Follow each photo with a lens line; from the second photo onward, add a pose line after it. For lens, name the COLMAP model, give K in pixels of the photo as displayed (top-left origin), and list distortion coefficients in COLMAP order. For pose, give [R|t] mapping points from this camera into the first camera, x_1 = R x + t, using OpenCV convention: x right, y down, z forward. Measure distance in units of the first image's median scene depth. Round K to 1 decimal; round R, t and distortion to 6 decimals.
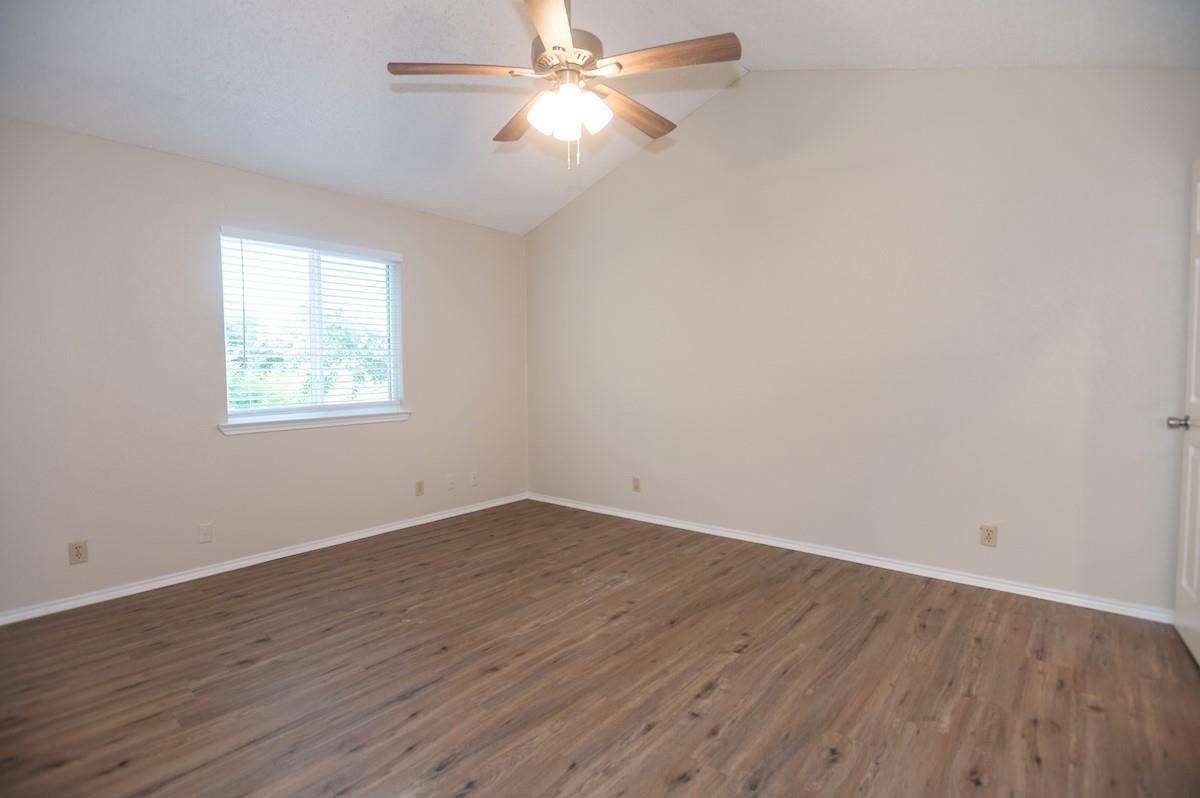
lens RADIAL K [[565.7, 0, 600.0], [0, 565.7, 399.0], [0, 0, 1]] dist [-0.009420, 0.000010]
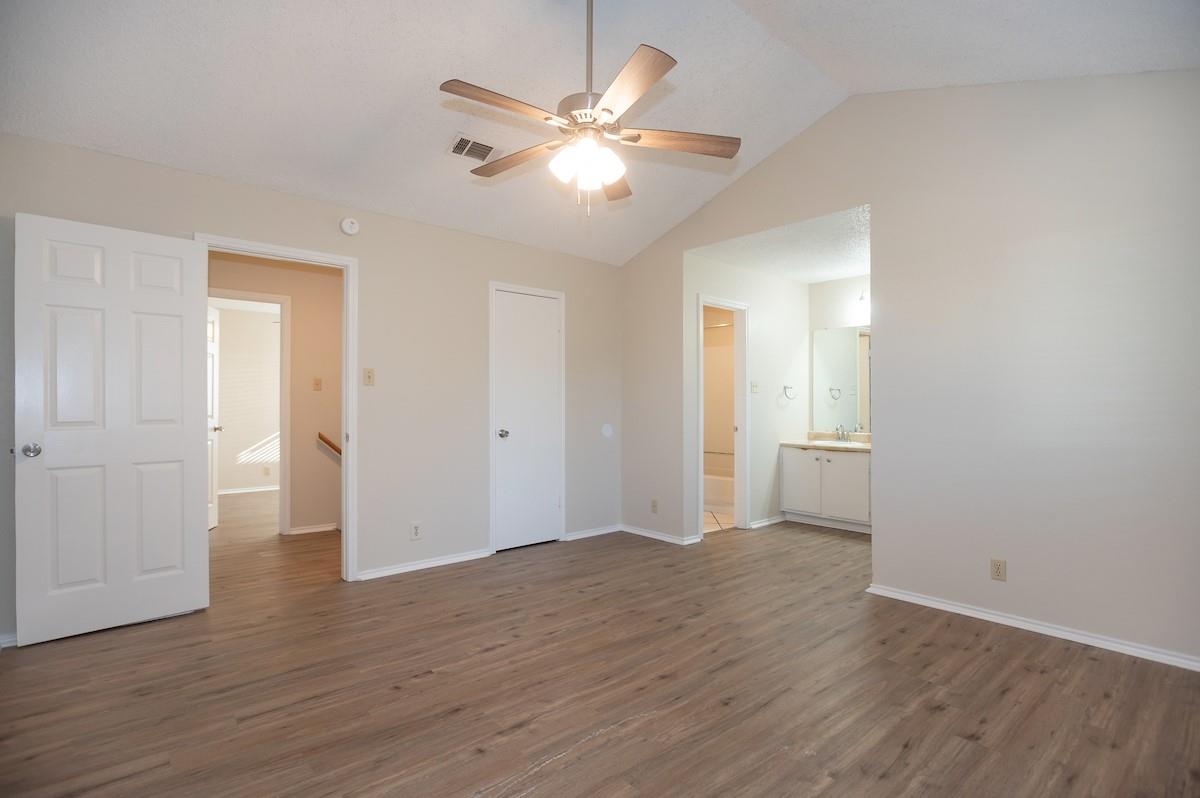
lens RADIAL K [[576.7, 0, 608.3], [0, 576.7, 401.6], [0, 0, 1]] dist [-0.013756, -0.000100]
pose [[-0.989993, 0.009811, 0.140777, -0.216907], [0.015584, 0.999079, 0.039969, -0.077348], [-0.140255, 0.041763, -0.989234, 1.852459]]
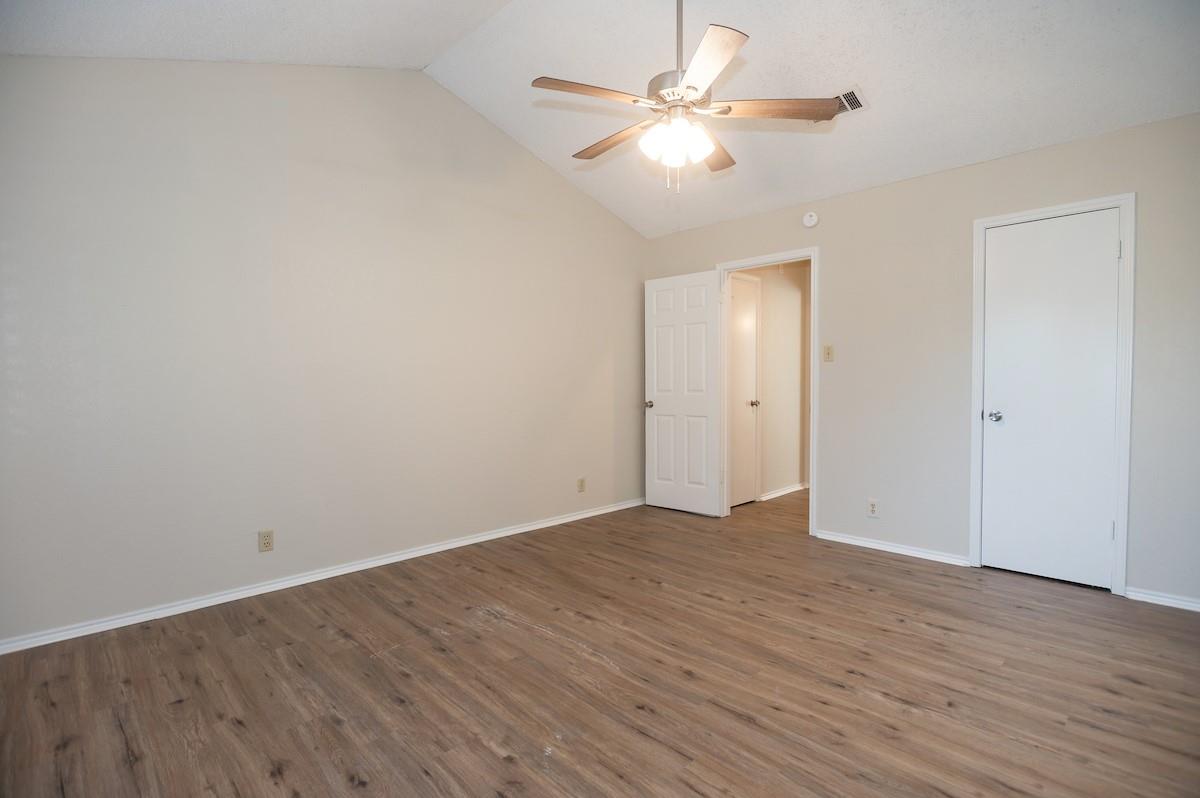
lens RADIAL K [[576.7, 0, 608.3], [0, 576.7, 401.6], [0, 0, 1]] dist [-0.013756, -0.000100]
pose [[0.084522, -0.026339, 0.996073, -1.066867], [0.051712, 0.998419, 0.022013, -0.023364], [-0.995079, 0.049648, 0.085750, 0.923210]]
